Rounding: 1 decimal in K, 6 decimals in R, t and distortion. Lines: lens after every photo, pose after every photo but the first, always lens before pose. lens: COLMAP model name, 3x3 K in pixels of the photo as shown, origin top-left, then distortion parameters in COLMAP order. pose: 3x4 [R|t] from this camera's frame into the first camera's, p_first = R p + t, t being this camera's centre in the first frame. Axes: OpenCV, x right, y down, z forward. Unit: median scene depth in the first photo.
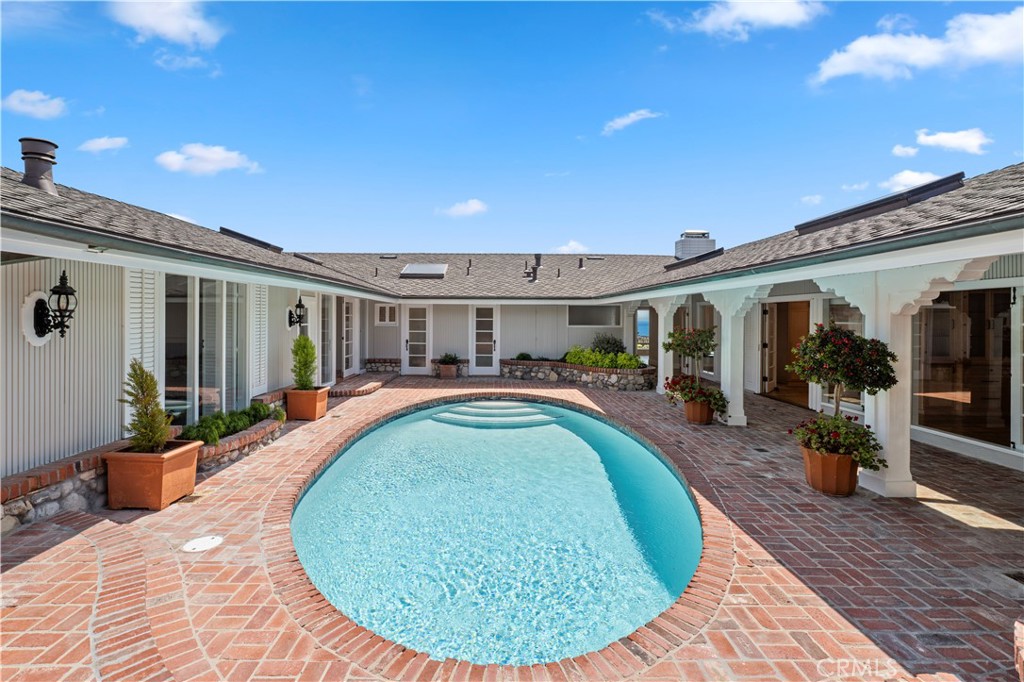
lens RADIAL K [[475.6, 0, 507.4], [0, 475.6, 319.8], [0, 0, 1]] dist [0.002707, 0.000046]
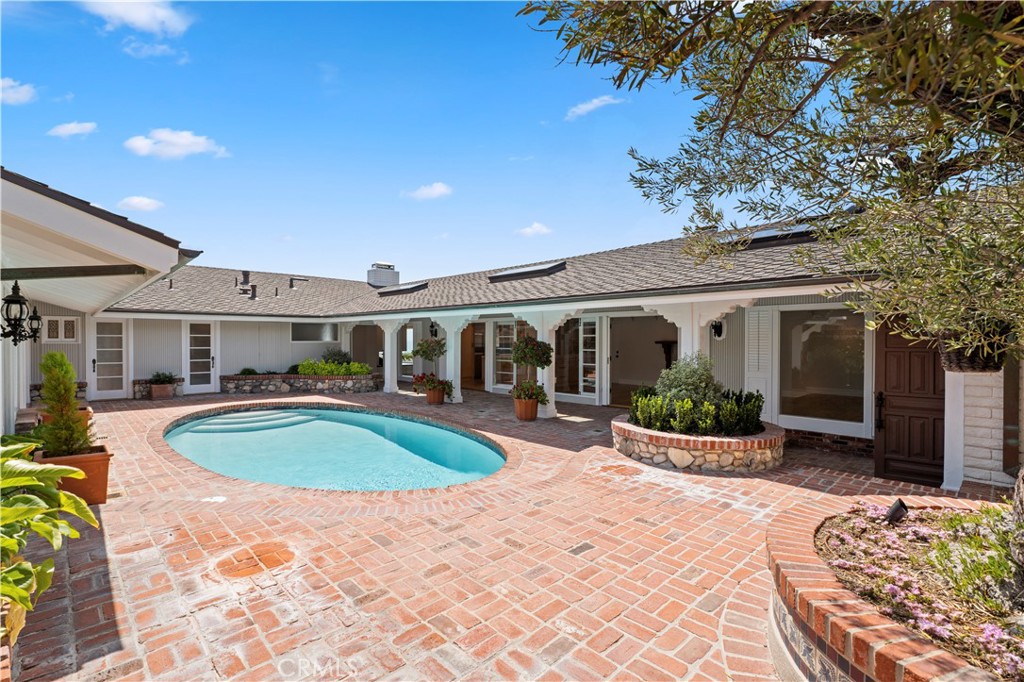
lens RADIAL K [[475.6, 0, 507.7], [0, 475.6, 342.0], [0, 0, 1]] dist [0.002707, 0.000046]
pose [[0.737118, -0.009708, 0.675694, -0.251876], [0.005494, 0.999950, 0.008374, 0.007659], [-0.675741, -0.002460, 0.737135, -0.140350]]
